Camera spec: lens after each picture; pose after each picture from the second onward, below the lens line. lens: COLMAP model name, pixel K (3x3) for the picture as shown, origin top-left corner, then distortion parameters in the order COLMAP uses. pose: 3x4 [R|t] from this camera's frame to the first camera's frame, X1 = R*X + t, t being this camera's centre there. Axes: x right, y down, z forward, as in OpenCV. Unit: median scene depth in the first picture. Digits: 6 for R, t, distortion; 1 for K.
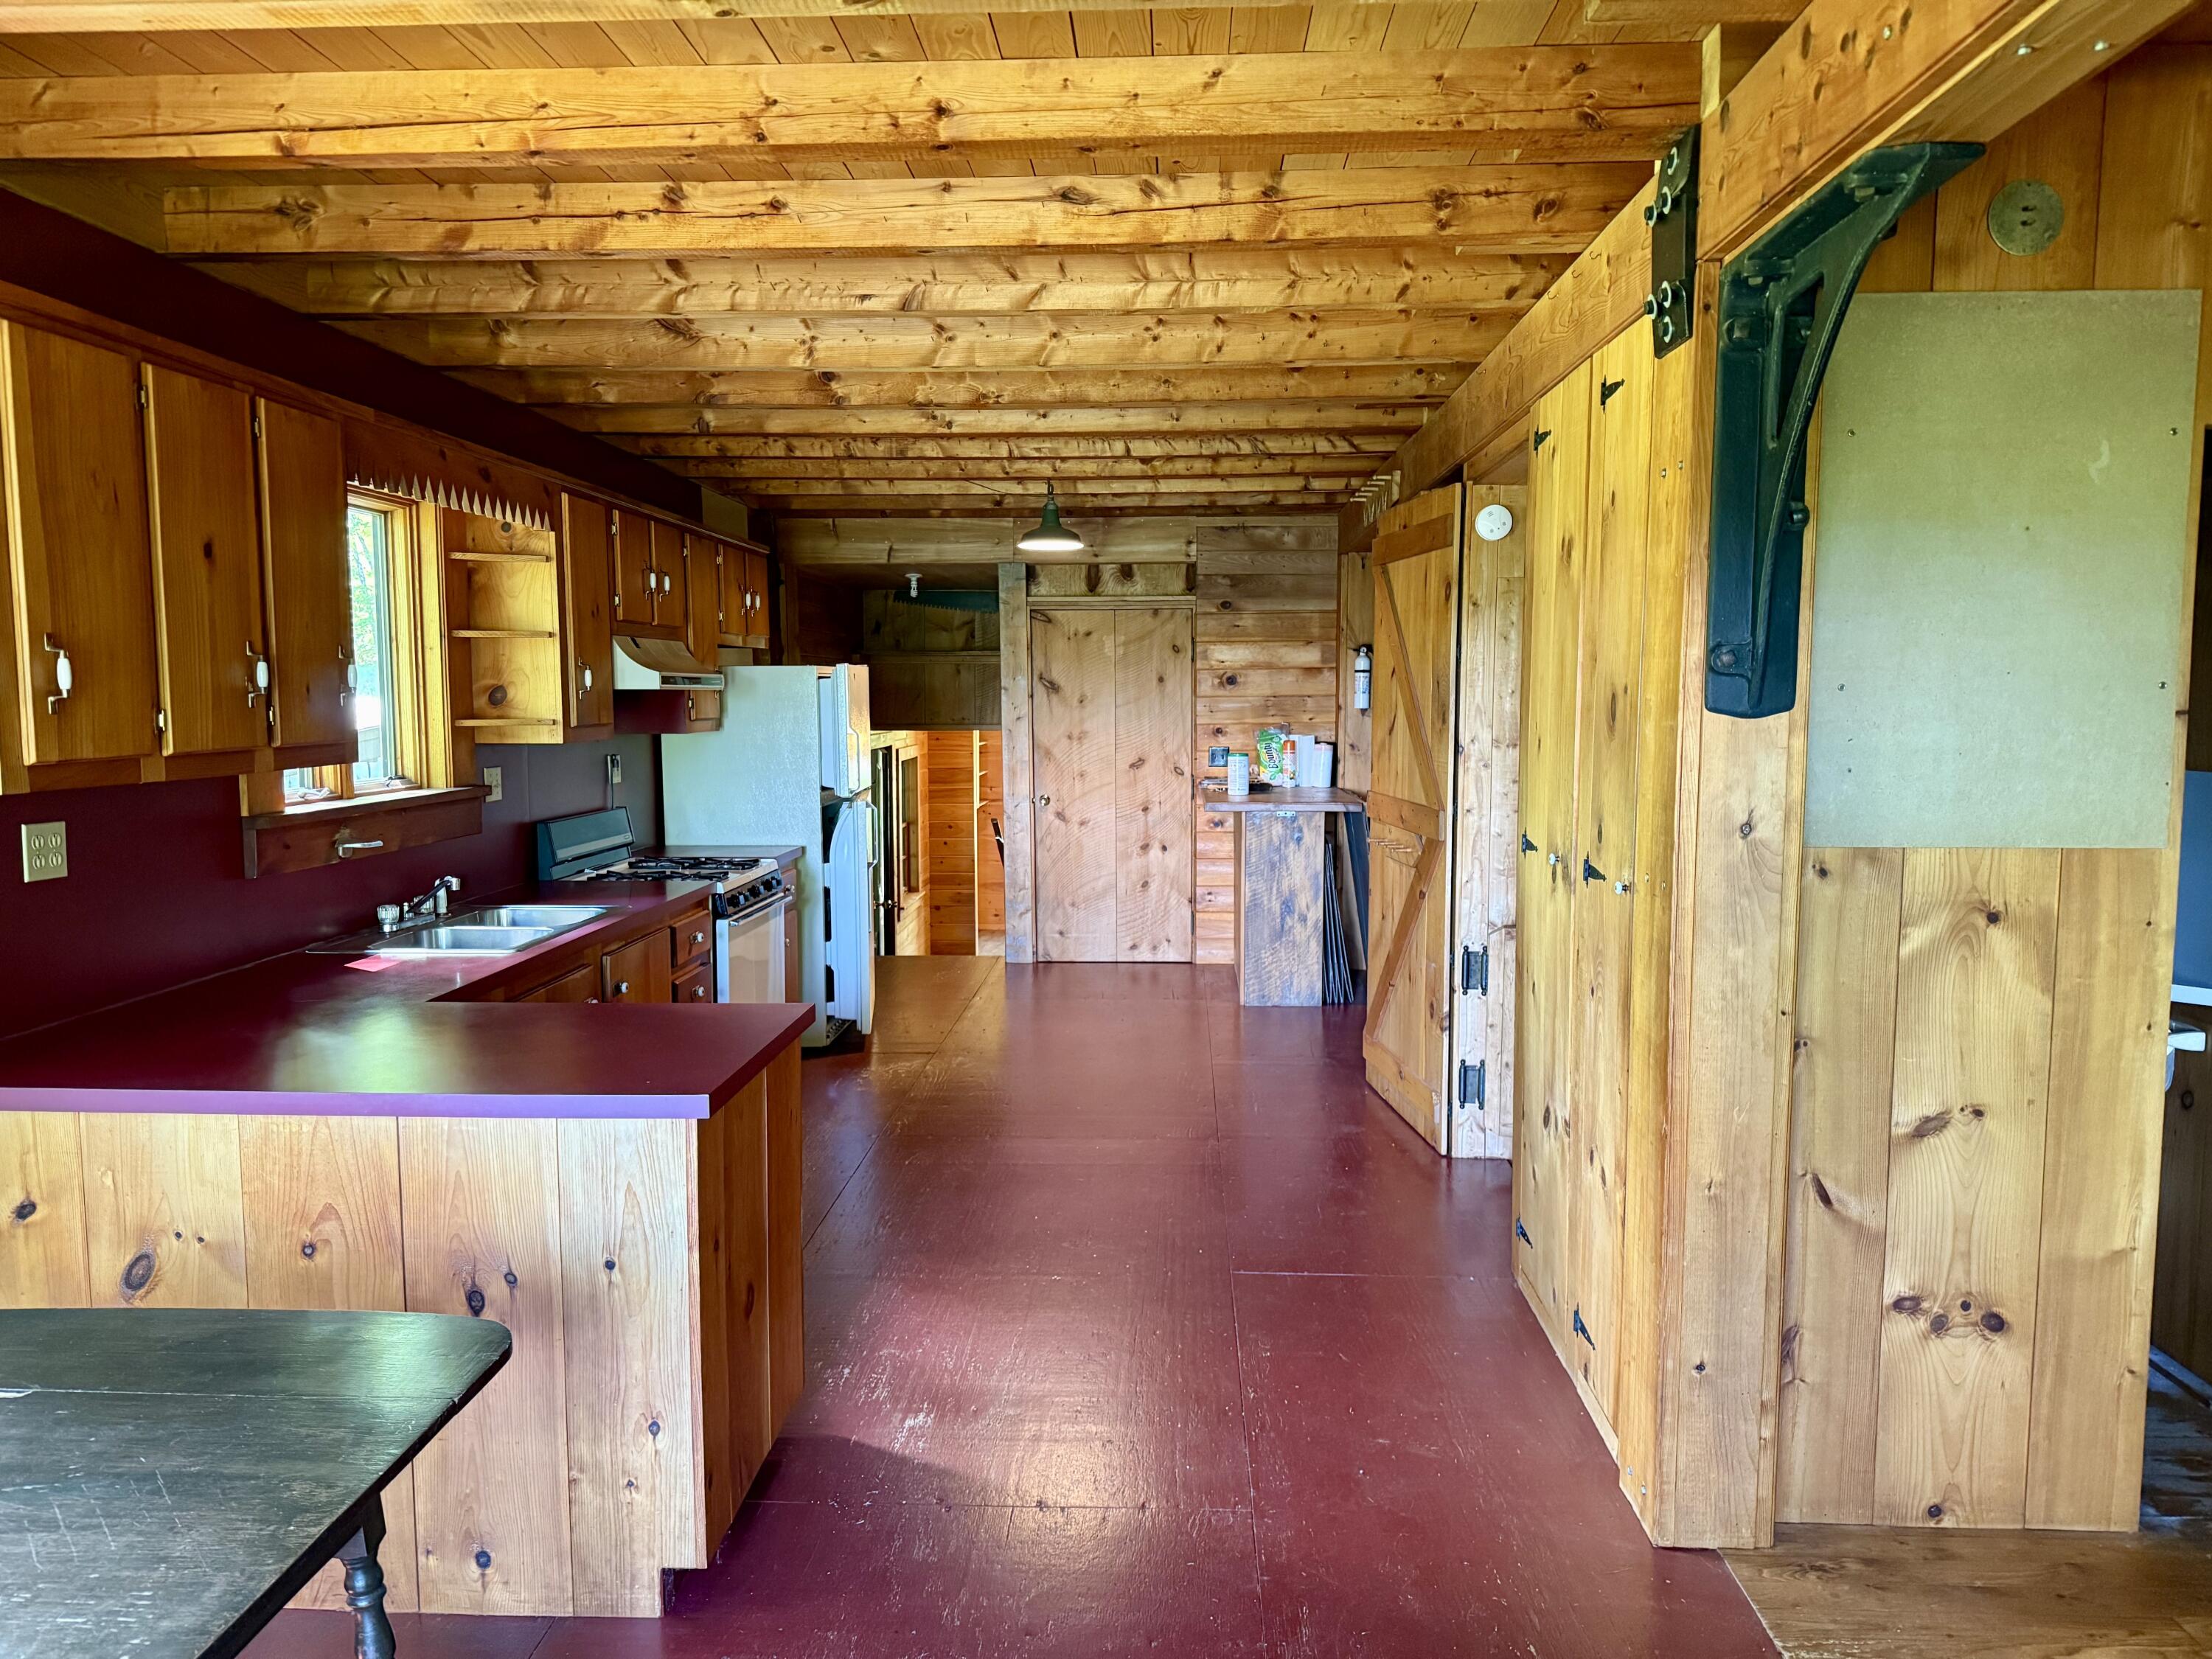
lens RADIAL K [[1556.3, 0, 1126.1], [0, 1556.3, 839.7], [0, 0, 1]] dist [0.061467, -0.080424]
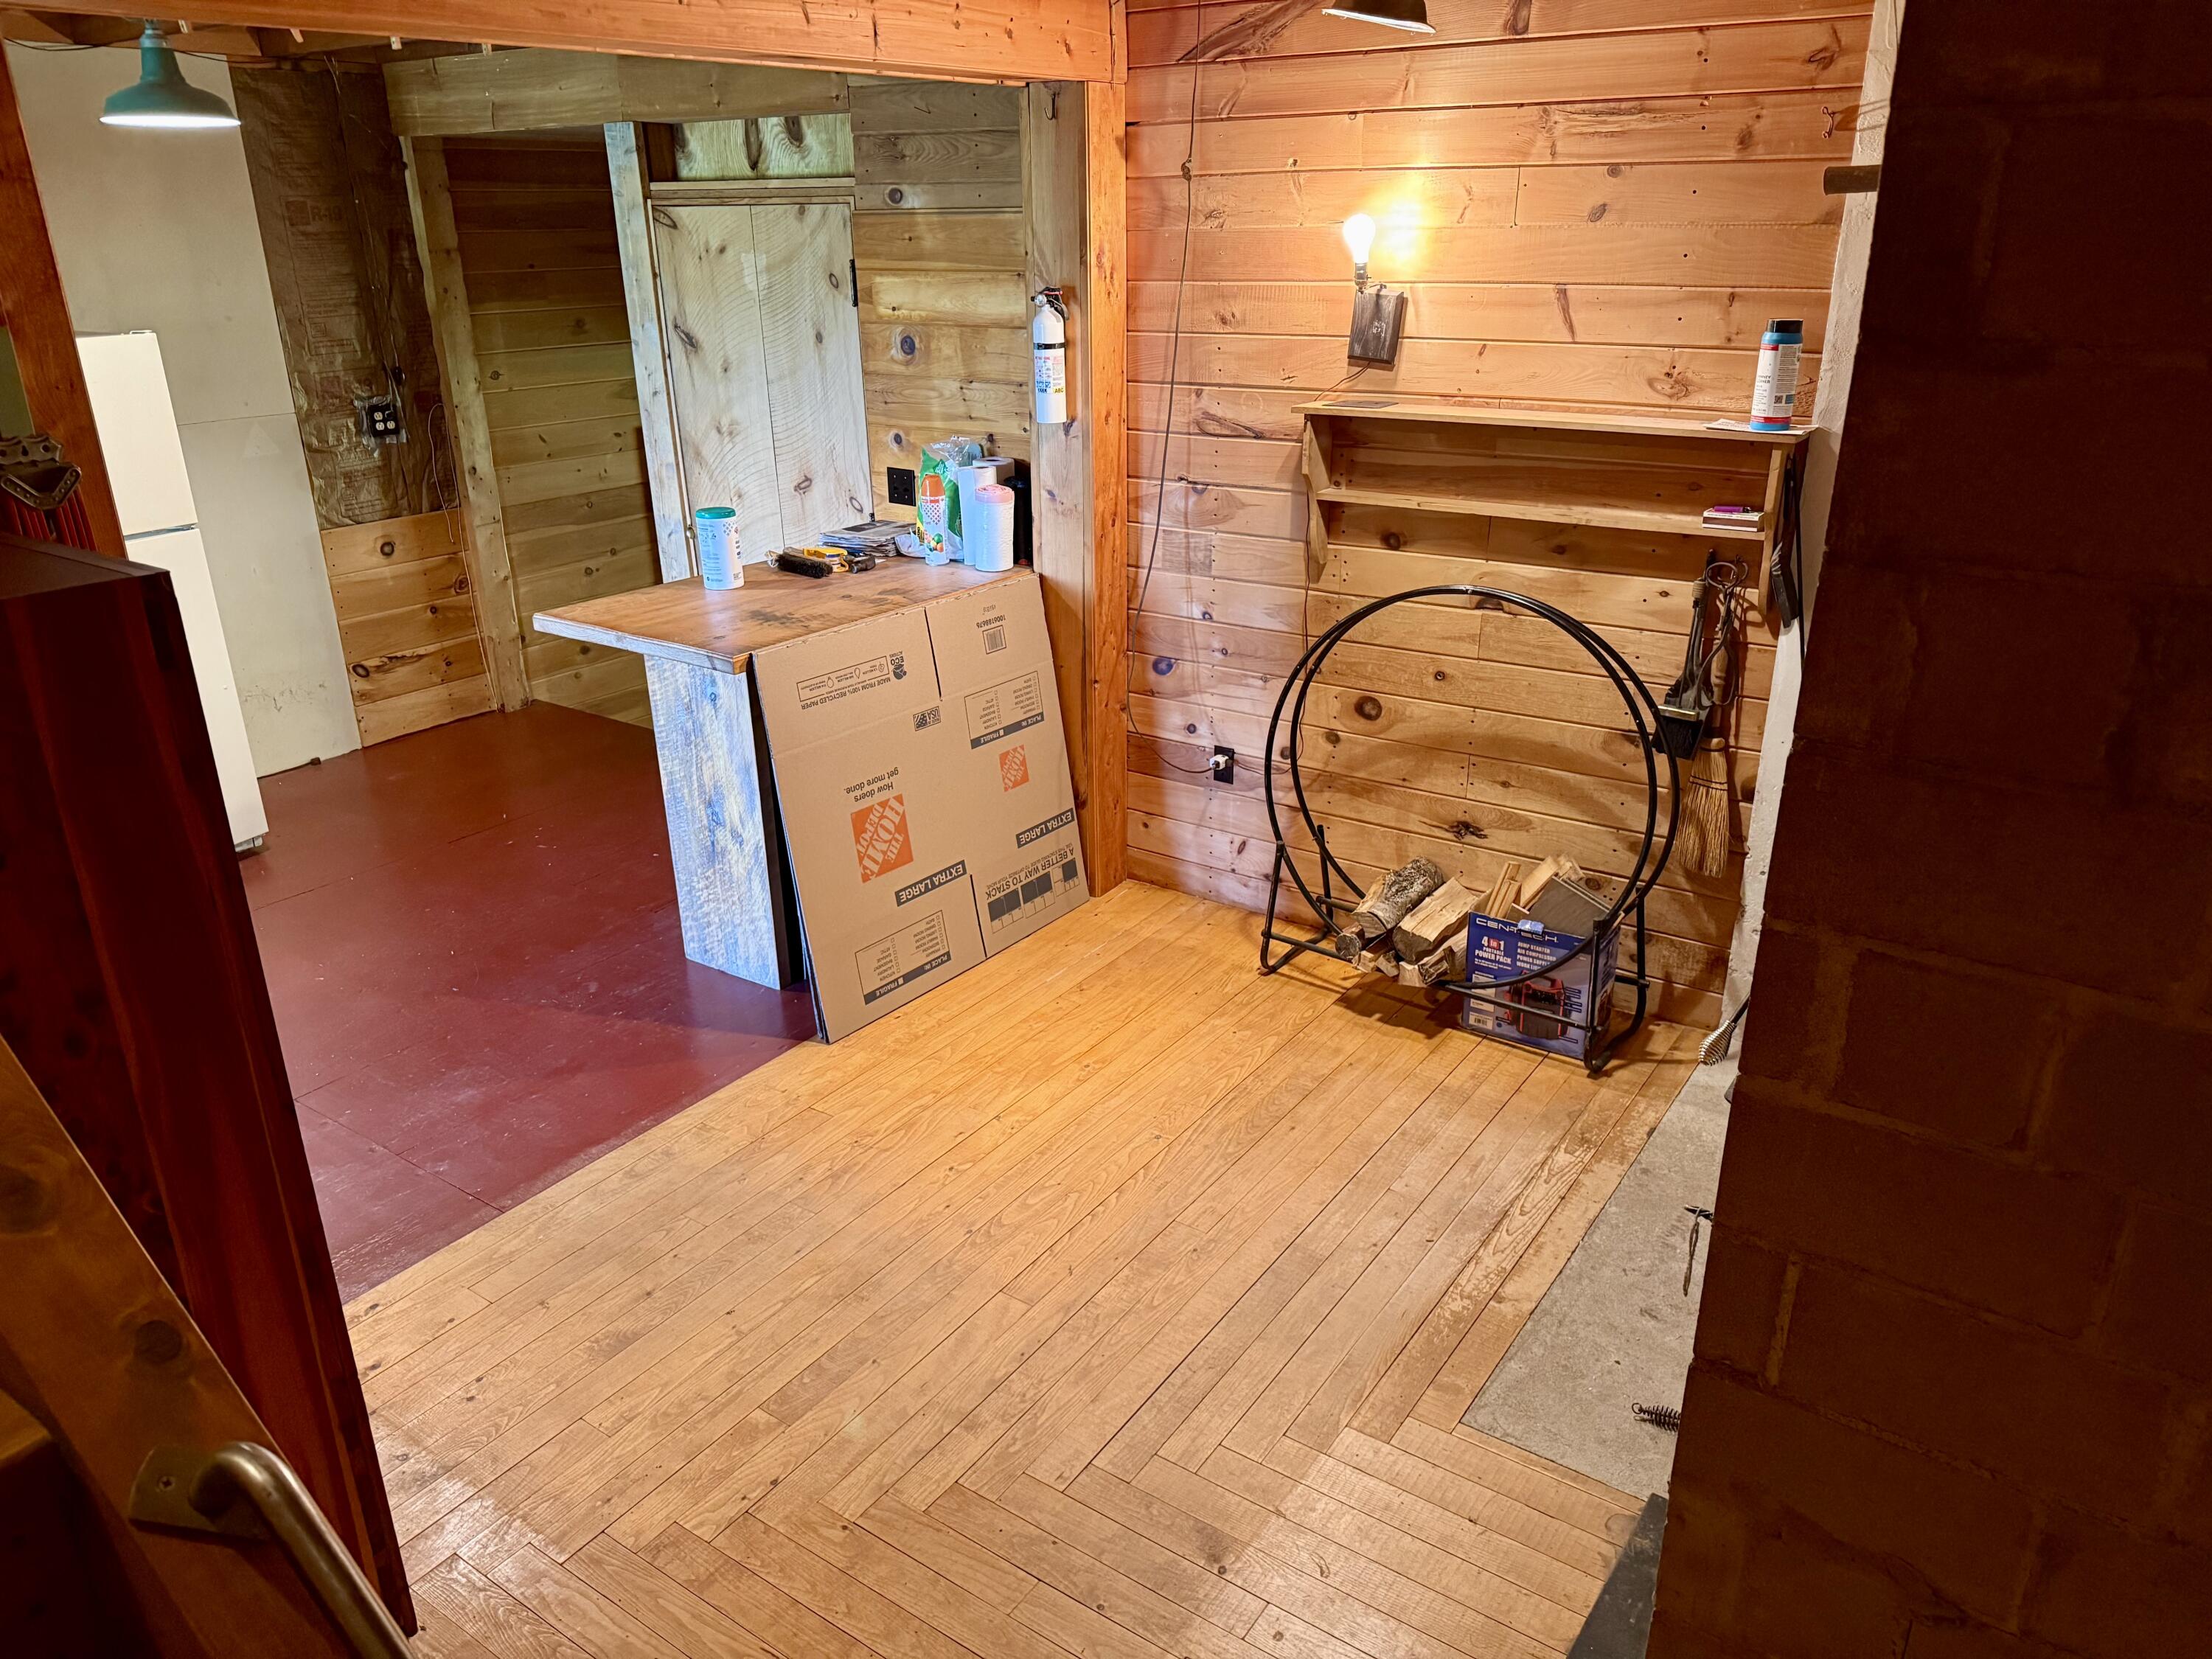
lens RADIAL K [[1556.3, 0, 1111.9], [0, 1556.3, 840.2], [0, 0, 1]] dist [0.061467, -0.080424]
pose [[0.839844, 0.198297, -0.505313, 0.440277], [-0.044177, 0.952769, 0.300465, -0.104798], [0.541028, -0.230021, 0.808937, 0.551590]]
